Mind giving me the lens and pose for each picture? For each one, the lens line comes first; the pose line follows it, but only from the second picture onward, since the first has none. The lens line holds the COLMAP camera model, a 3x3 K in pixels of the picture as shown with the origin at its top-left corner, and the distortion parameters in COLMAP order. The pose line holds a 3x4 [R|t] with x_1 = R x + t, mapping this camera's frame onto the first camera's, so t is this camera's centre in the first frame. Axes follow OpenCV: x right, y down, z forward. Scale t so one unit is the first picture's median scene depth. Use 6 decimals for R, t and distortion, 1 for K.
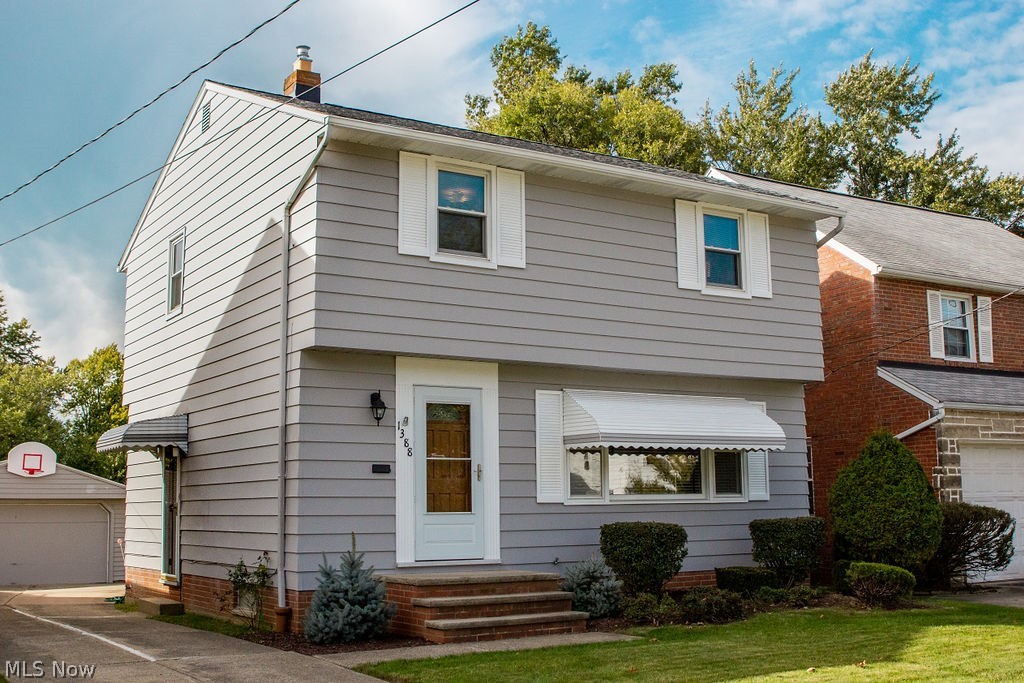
lens RADIAL K [[1135.9, 0, 511.4], [0, 1135.9, 358.8], [0, 0, 1]] dist [0.107965, -0.001276]
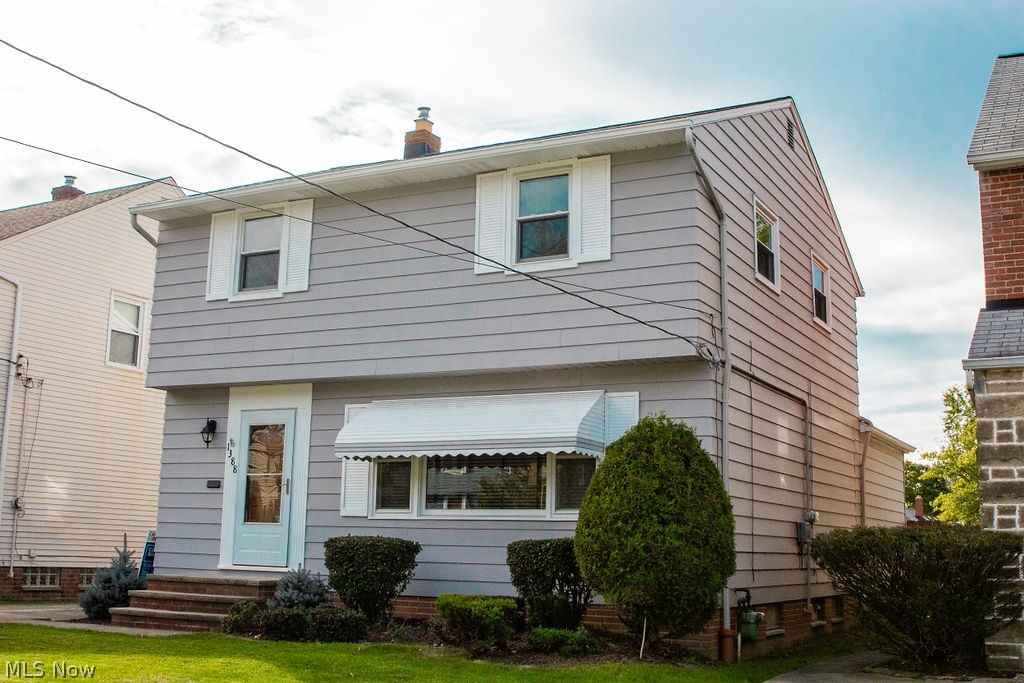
lens RADIAL K [[1167.3, 0, 512.0], [0, 1167.3, 341.5], [0, 0, 1]] dist [0.018926, 0.016908]
pose [[0.482714, -0.118485, -0.867726, 1.036182], [0.091579, 0.992203, -0.084537, 0.075589], [0.870977, -0.038659, 0.489801, 0.639603]]
